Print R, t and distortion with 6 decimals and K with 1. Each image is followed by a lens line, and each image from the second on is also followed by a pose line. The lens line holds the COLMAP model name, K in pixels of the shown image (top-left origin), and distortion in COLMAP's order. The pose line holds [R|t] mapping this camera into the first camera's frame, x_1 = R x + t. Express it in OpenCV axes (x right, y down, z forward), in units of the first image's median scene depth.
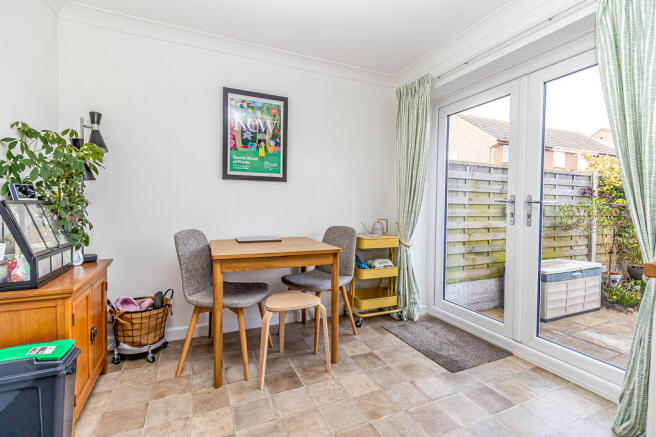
lens RADIAL K [[301.8, 0, 339.6], [0, 301.8, 217.0], [0, 0, 1]] dist [0.000855, 0.000089]
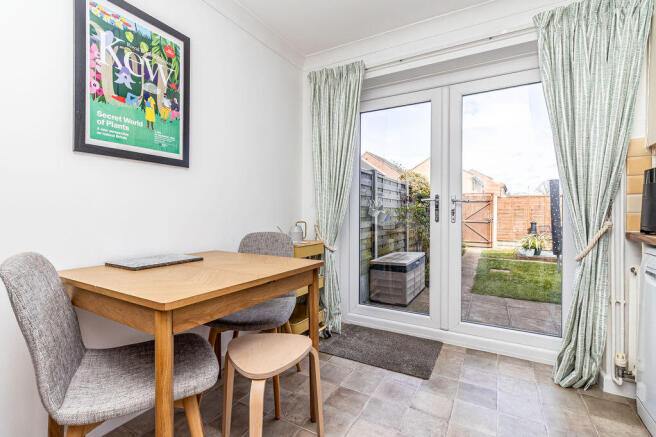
lens RADIAL K [[301.8, 0, 339.6], [0, 301.8, 217.0], [0, 0, 1]] dist [0.000855, 0.000089]
pose [[0.812299, -0.019705, 0.582909, -0.307412], [0.030687, 0.999489, -0.008976, 0.005994], [-0.582434, 0.025179, 0.812488, 0.301928]]
